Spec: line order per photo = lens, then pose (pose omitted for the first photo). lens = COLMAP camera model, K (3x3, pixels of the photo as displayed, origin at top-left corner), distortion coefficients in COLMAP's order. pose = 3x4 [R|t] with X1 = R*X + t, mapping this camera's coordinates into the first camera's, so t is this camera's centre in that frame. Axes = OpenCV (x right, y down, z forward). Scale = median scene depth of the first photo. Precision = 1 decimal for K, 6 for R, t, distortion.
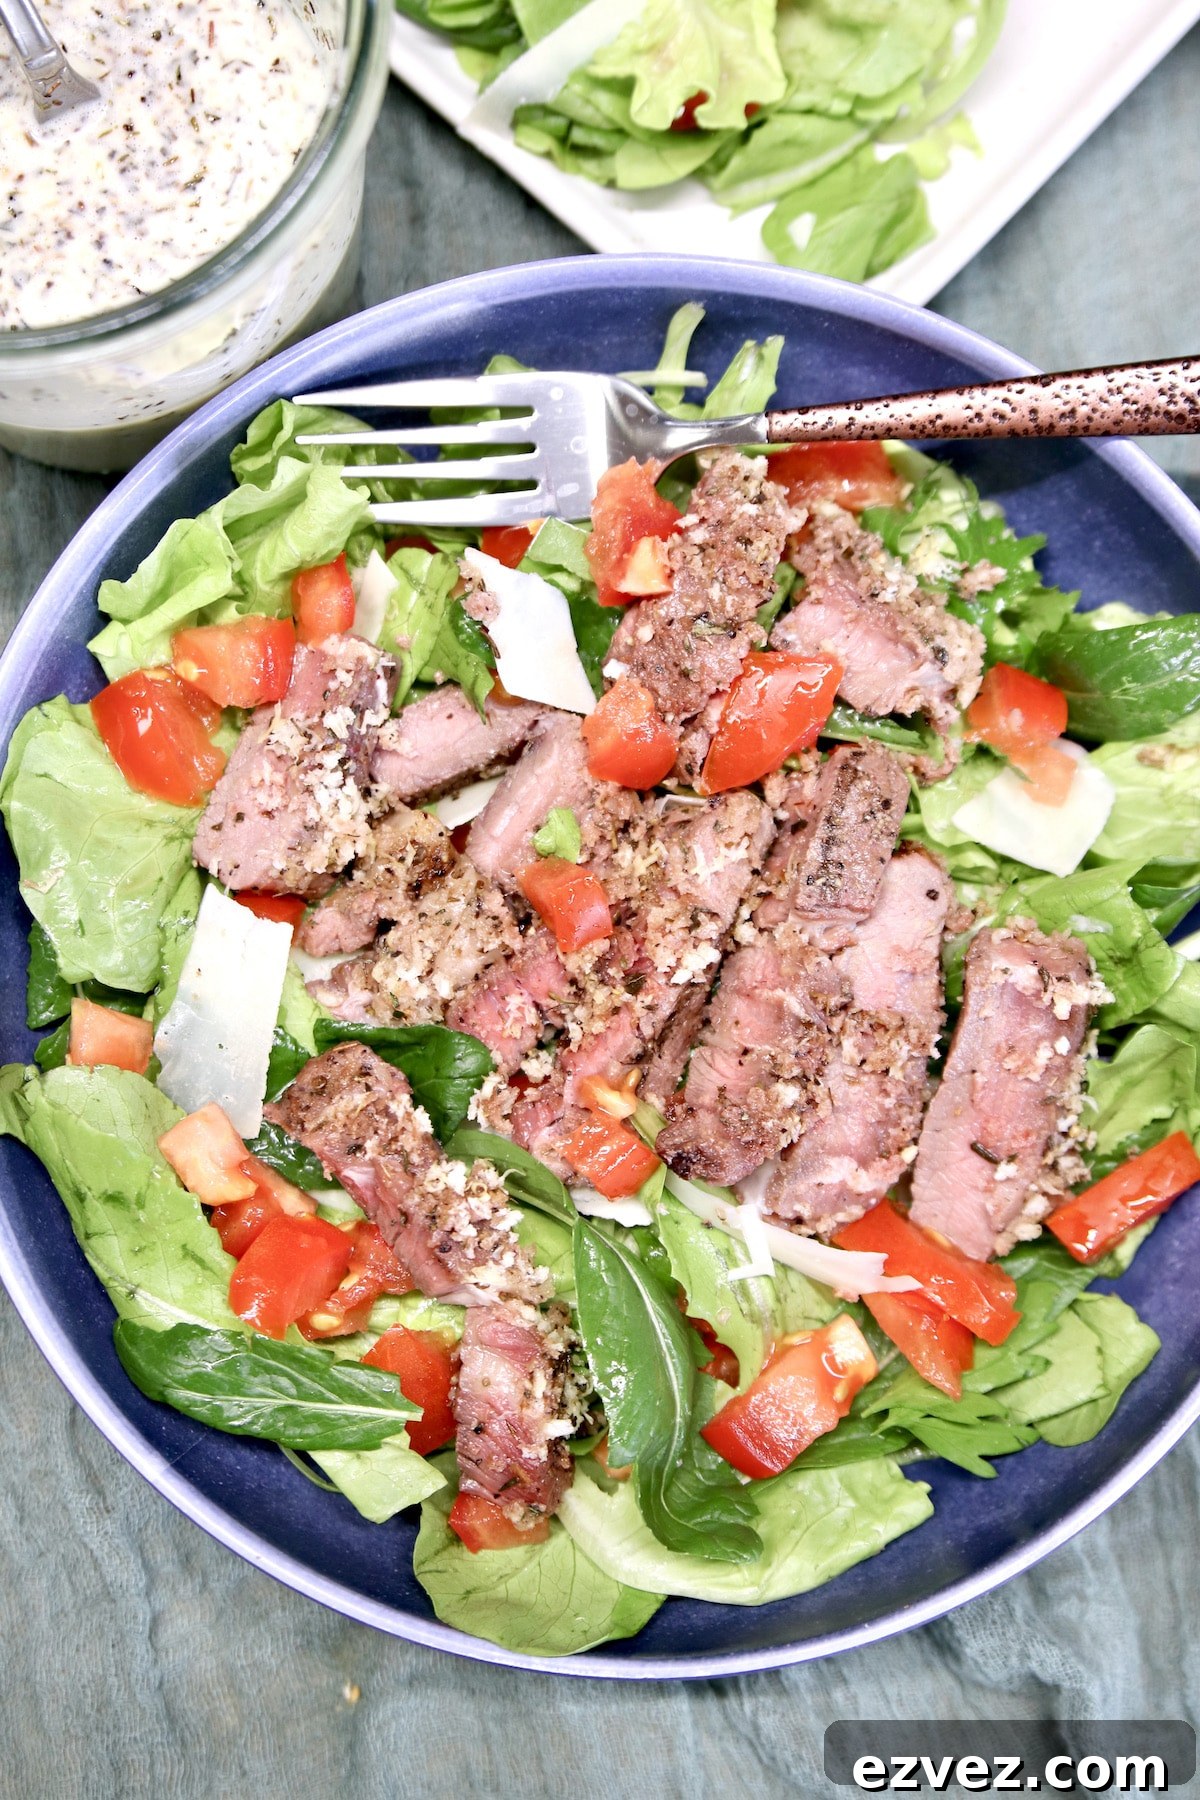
lens RADIAL K [[2662.5, 0, 600.0], [0, 2662.5, 900.0], [0, 0, 1]] dist [-0.104924, 0.025421]
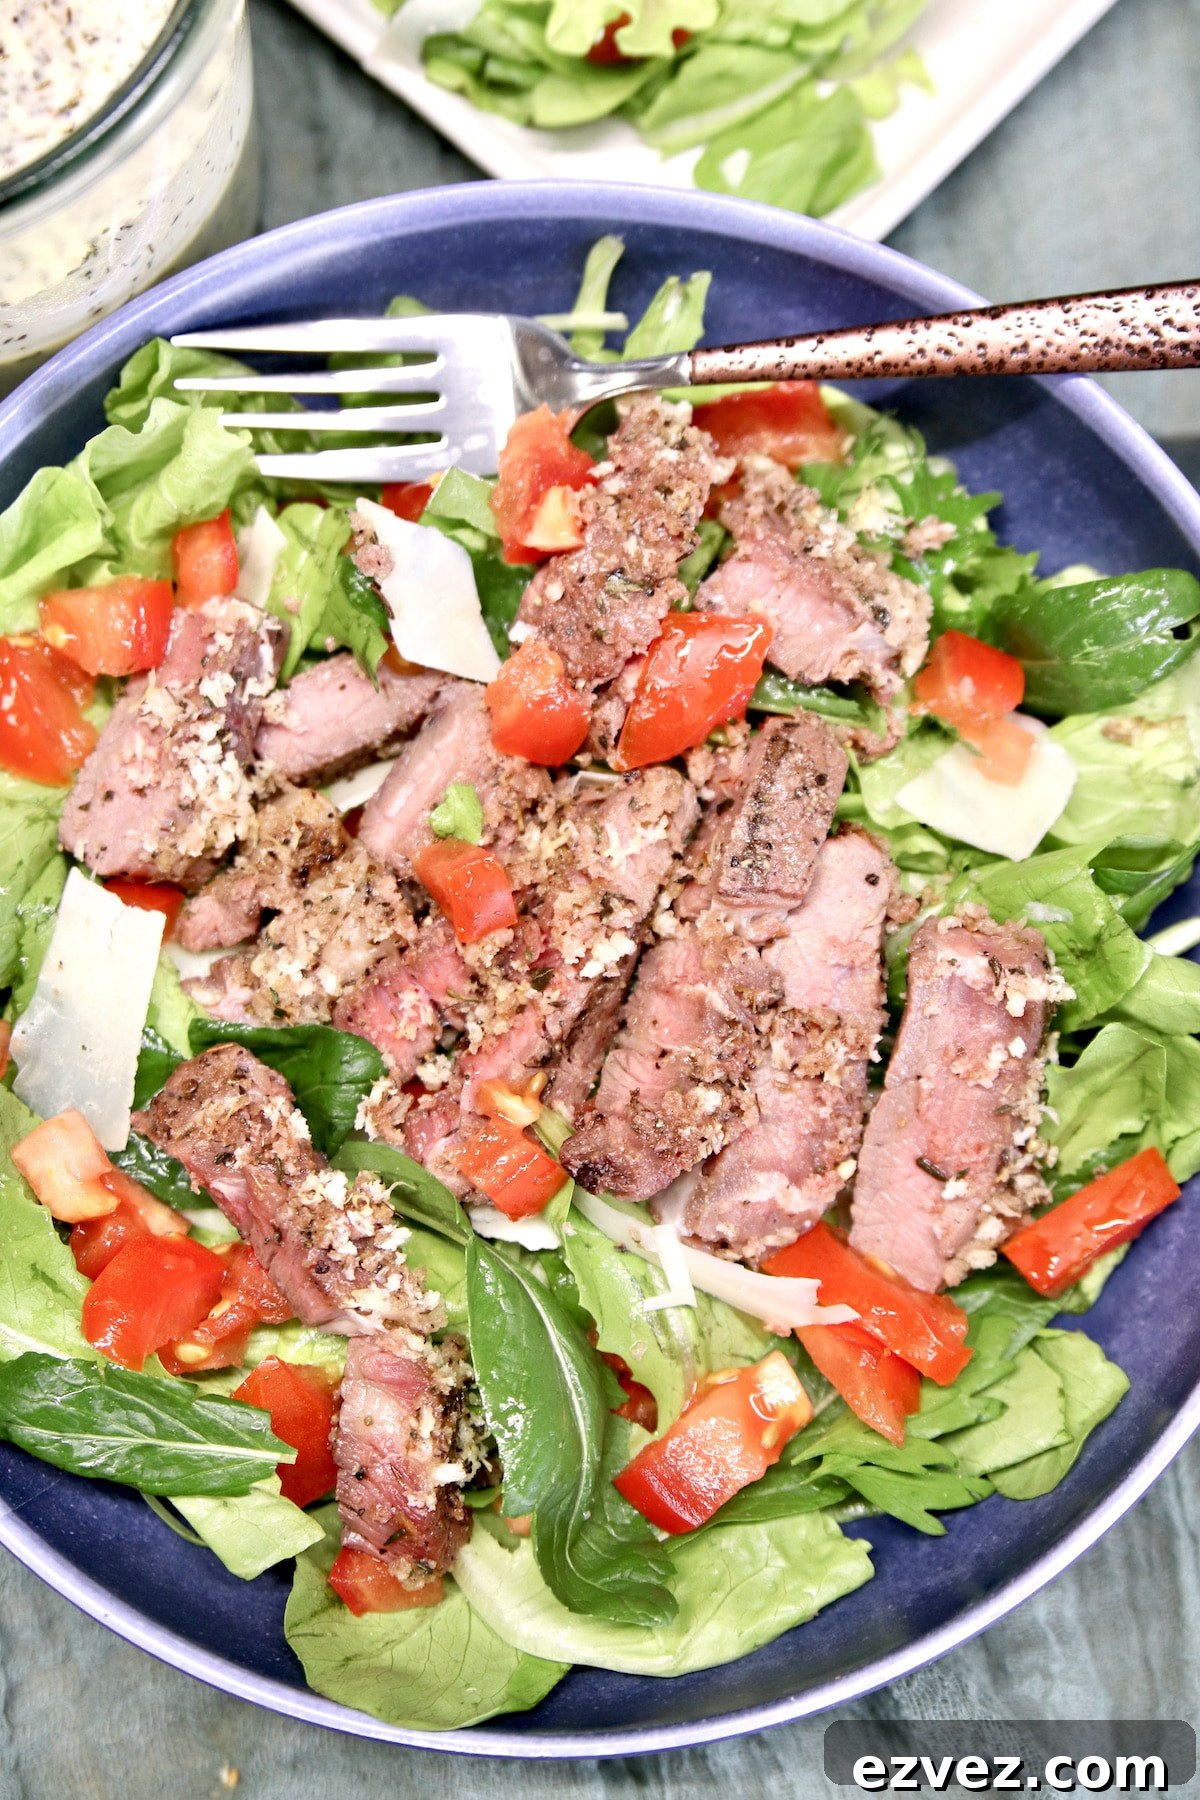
lens RADIAL K [[2662.5, 0, 600.0], [0, 2662.5, 900.0], [0, 0, 1]] dist [-0.104924, 0.025421]
pose [[0.999915, 0.002631, -0.012770, 0.044298], [-0.003248, 0.998817, -0.048516, 0.048446], [0.012627, 0.048554, 0.998741, 0.100739]]
